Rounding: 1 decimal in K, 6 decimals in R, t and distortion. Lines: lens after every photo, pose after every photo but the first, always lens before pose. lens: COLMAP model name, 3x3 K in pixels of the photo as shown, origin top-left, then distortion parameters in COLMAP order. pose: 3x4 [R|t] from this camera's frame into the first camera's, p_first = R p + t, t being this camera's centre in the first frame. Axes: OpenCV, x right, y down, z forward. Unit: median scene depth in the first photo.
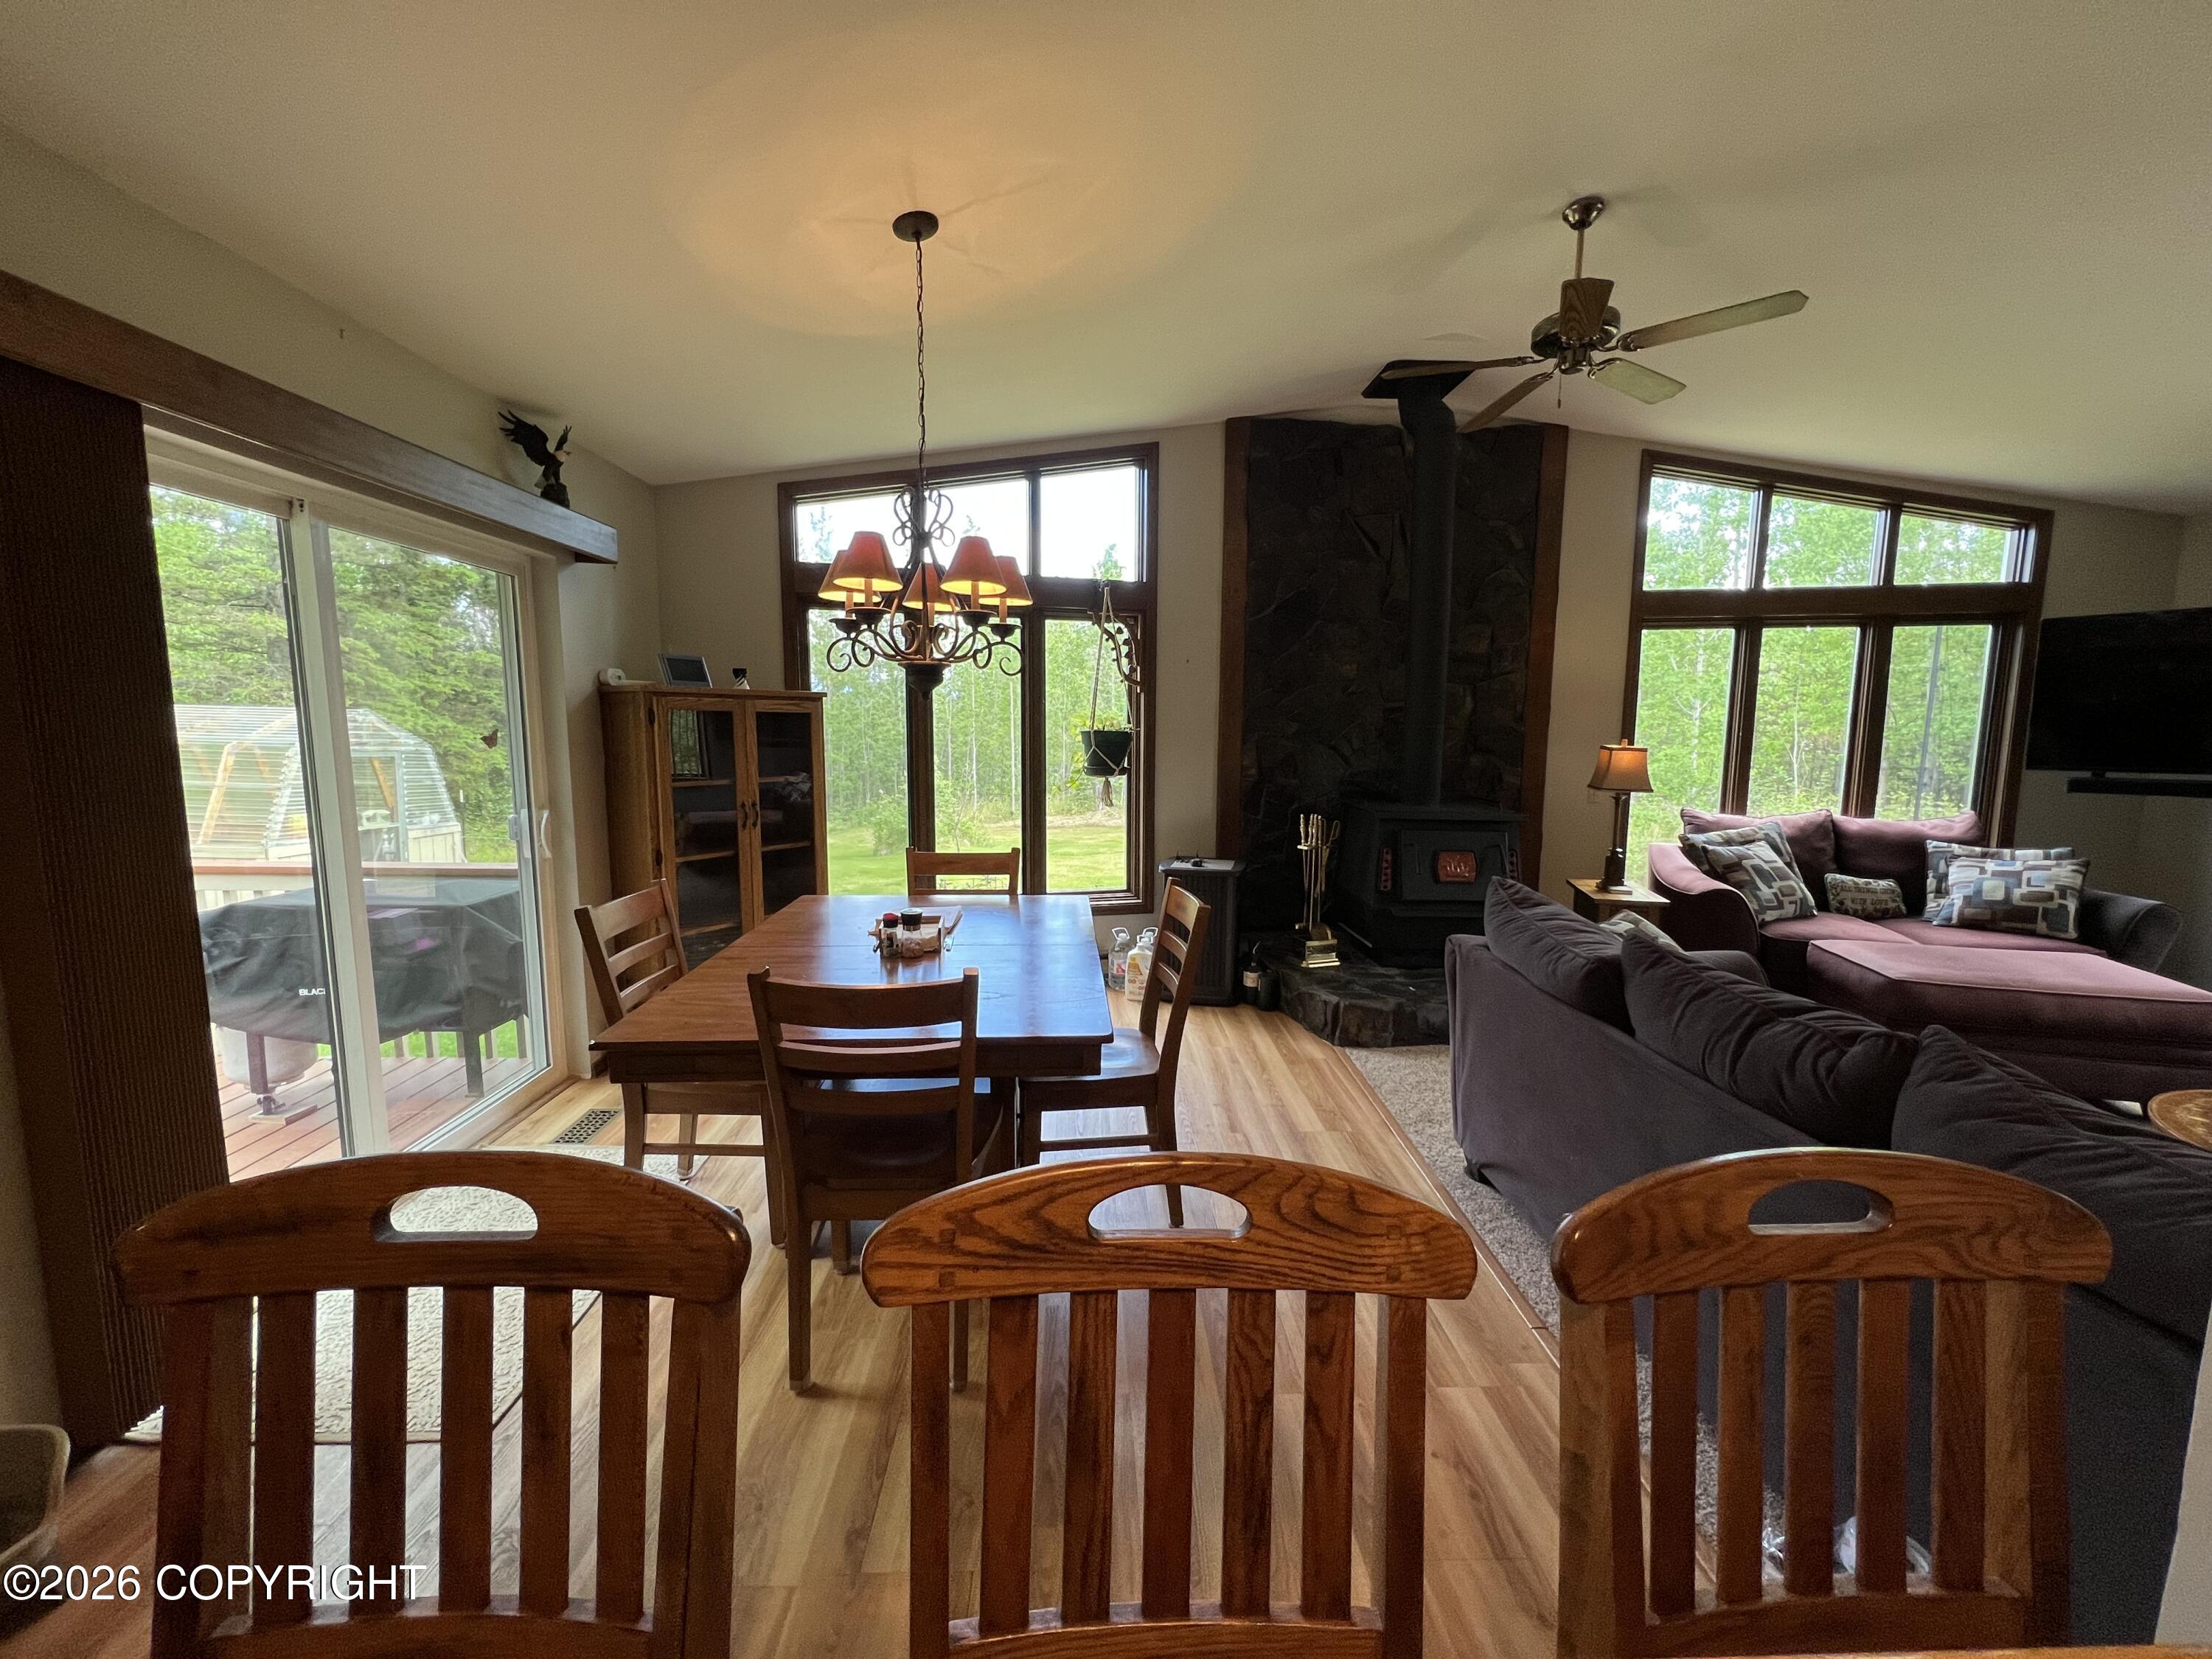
lens RADIAL K [[883.8, 0, 1108.2], [0, 883.8, 833.8], [0, 0, 1]] dist [-0.003083, 0.000477]
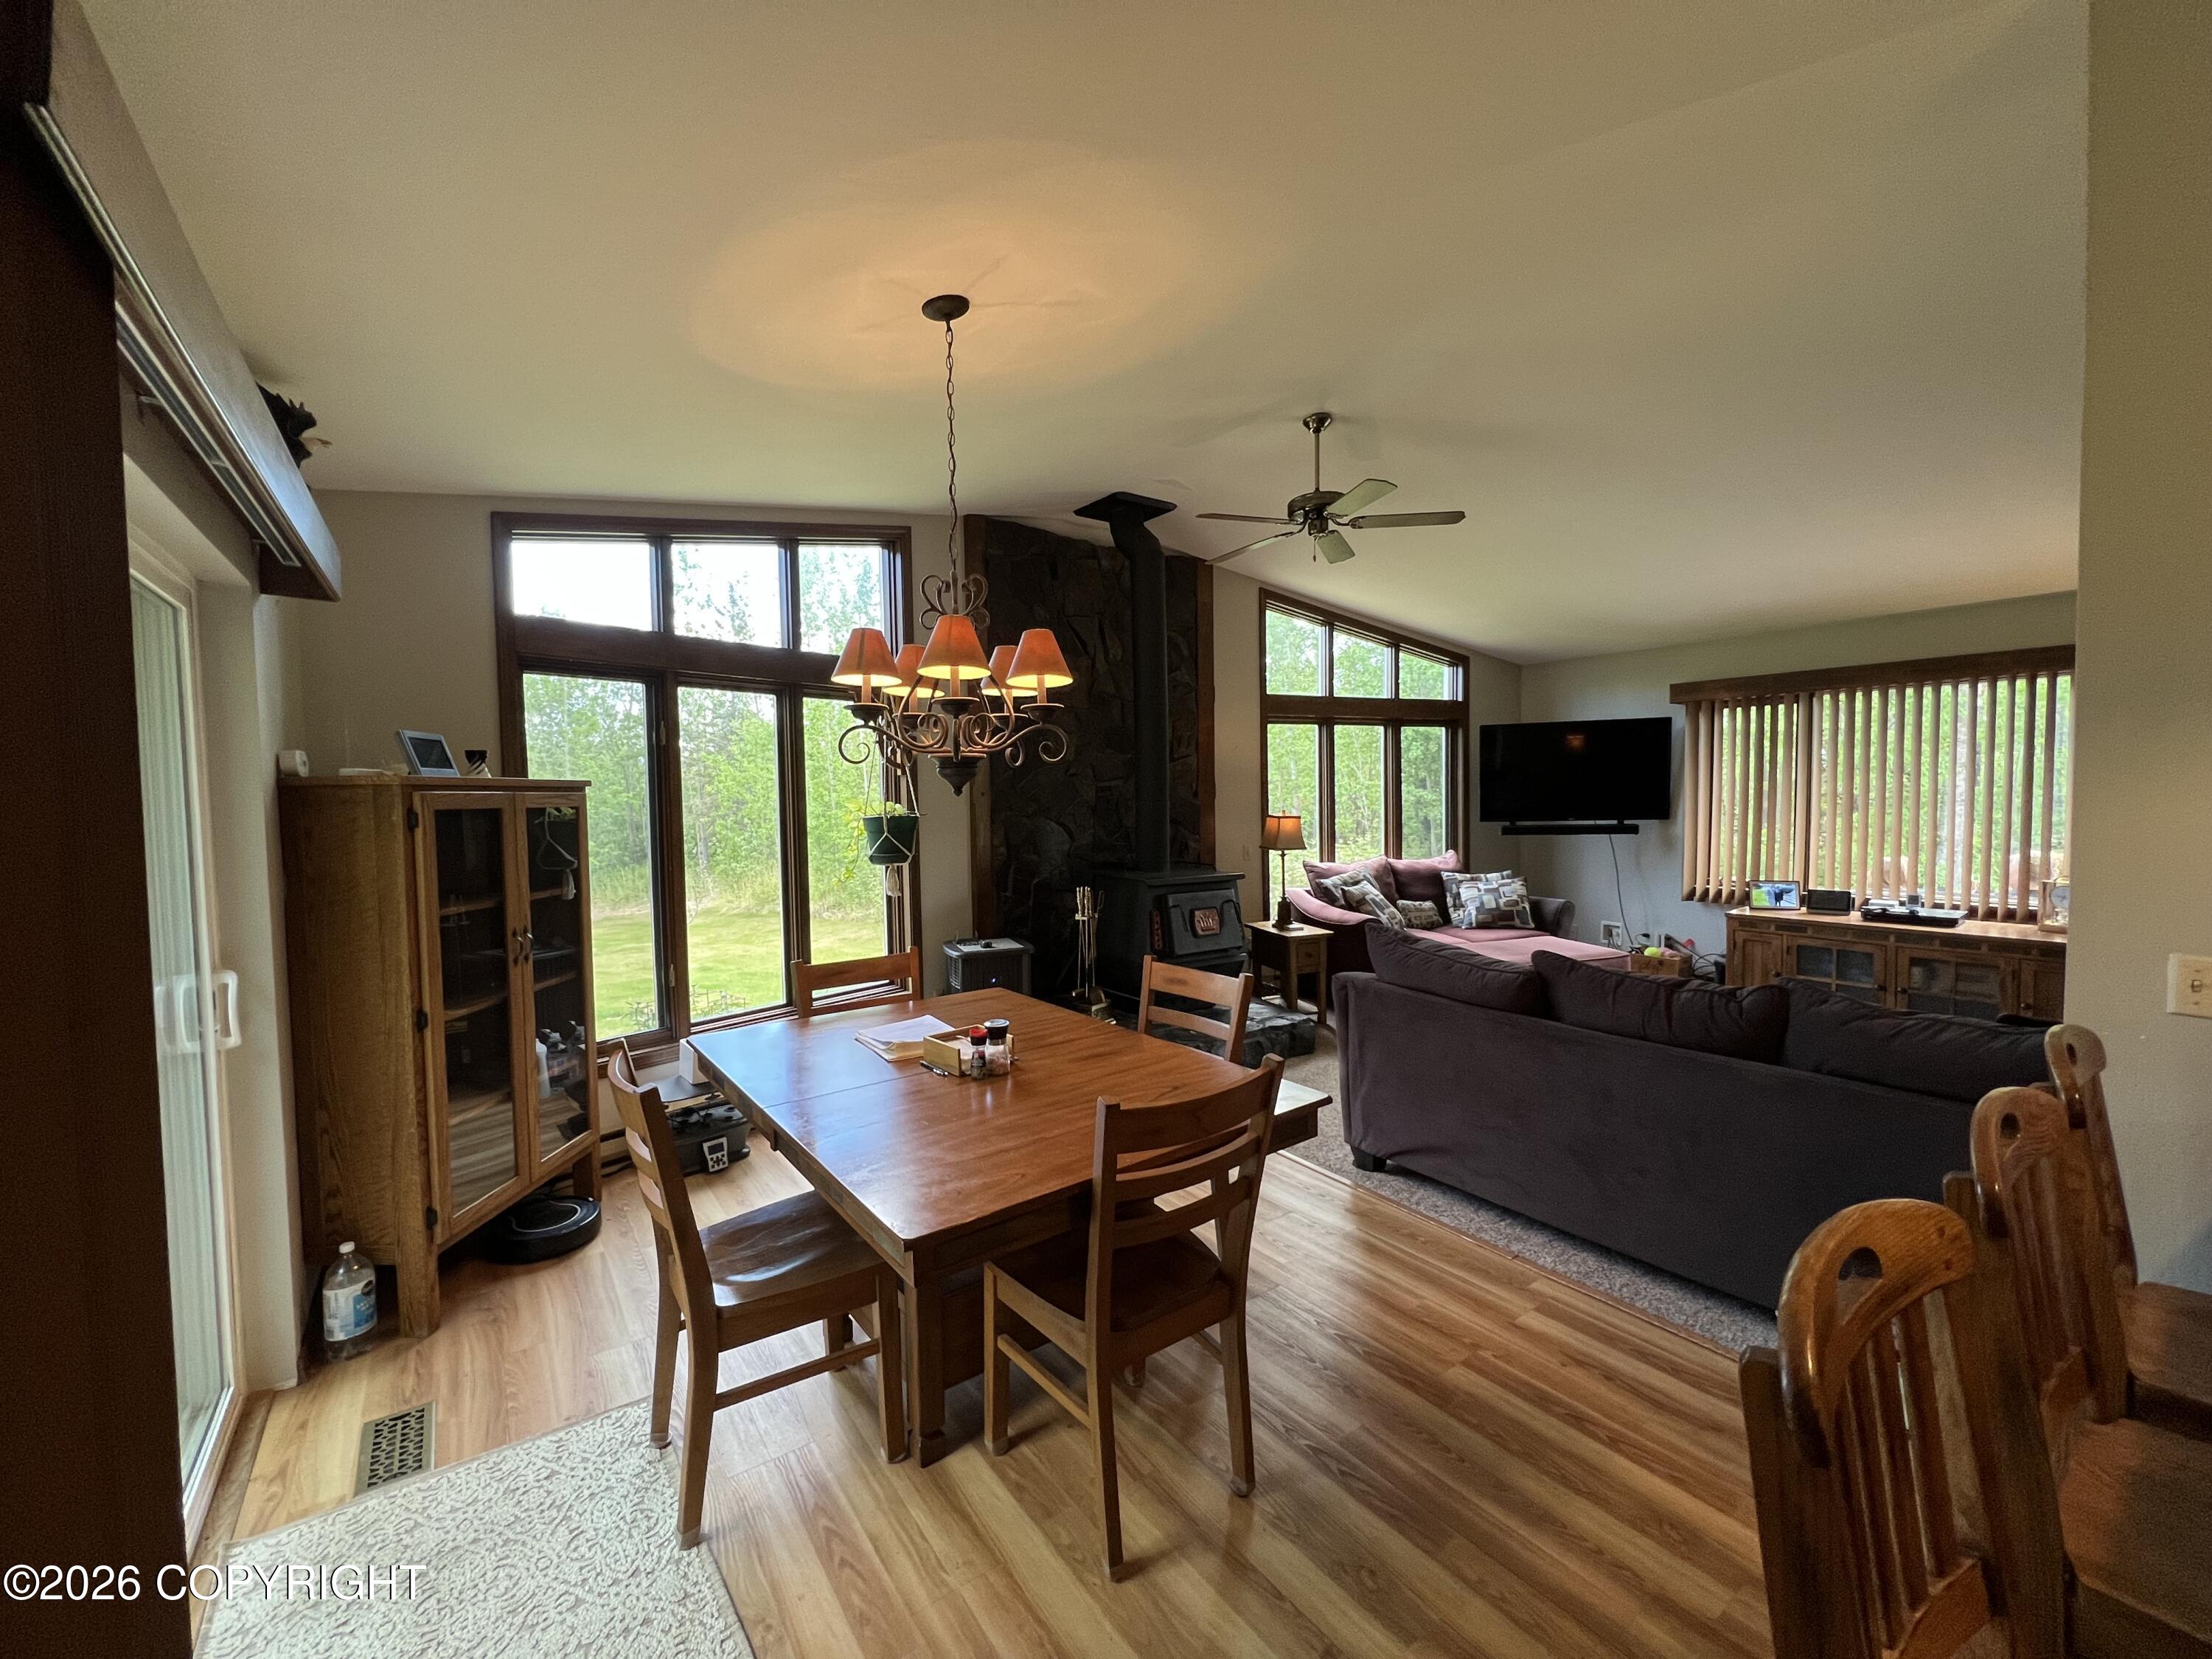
lens RADIAL K [[883.8, 0, 1108.2], [0, 883.8, 833.8], [0, 0, 1]] dist [-0.003083, 0.000477]
pose [[0.827842, -0.044013, 0.559232, -0.337665], [0.088153, 0.994738, -0.052207, -0.026877], [-0.553991, 0.092517, 0.827366, 0.083182]]
